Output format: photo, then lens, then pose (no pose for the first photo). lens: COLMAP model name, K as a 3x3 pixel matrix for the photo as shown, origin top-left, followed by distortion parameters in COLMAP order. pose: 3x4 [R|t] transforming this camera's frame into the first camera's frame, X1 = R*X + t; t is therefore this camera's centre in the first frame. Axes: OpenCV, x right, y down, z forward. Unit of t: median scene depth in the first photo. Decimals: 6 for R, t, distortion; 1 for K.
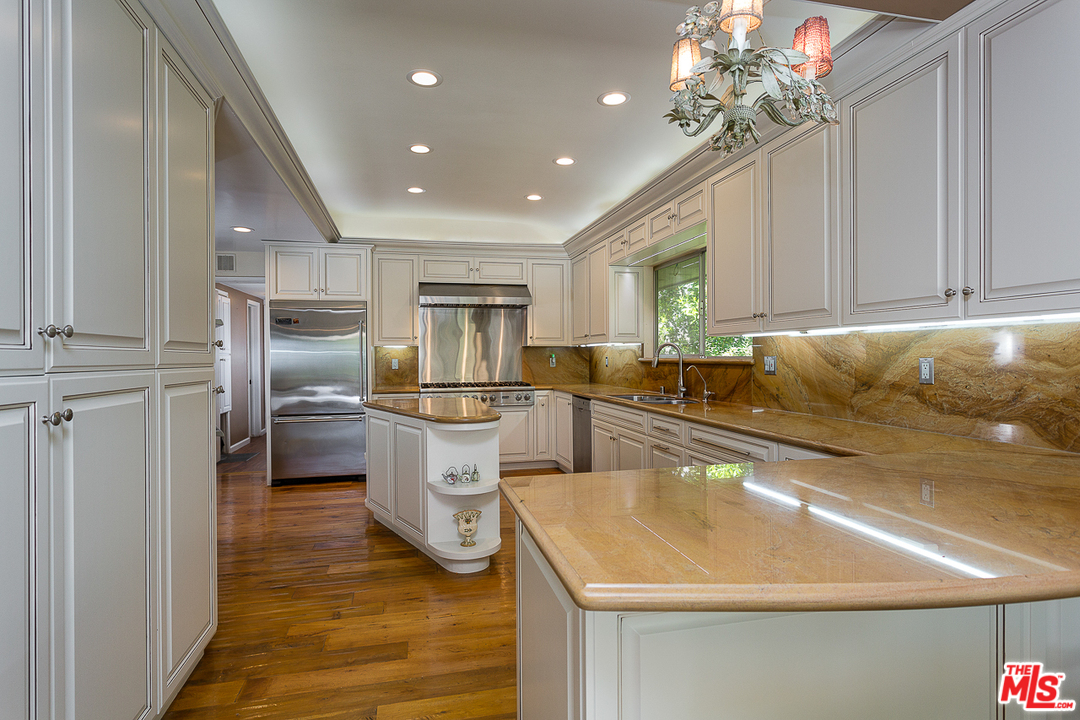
lens RADIAL K [[518.5, 0, 543.9], [0, 518.5, 355.0], [0, 0, 1]] dist [0.019632, 0.000795]
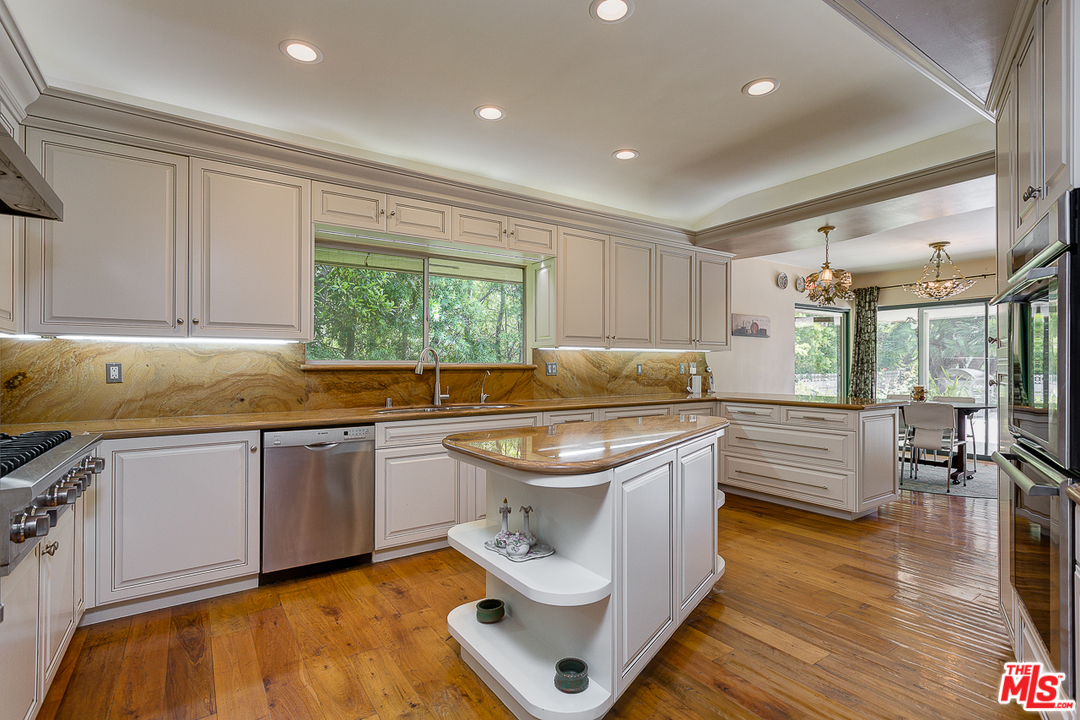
lens RADIAL K [[518.5, 0, 538.6], [0, 518.5, 364.6], [0, 0, 1]] dist [0.019632, 0.000795]
pose [[-0.323930, 0.008084, 0.946046, -1.103520], [0.002172, 0.999967, -0.007801, 0.022791], [-0.946079, -0.000472, -0.323937, 1.826190]]
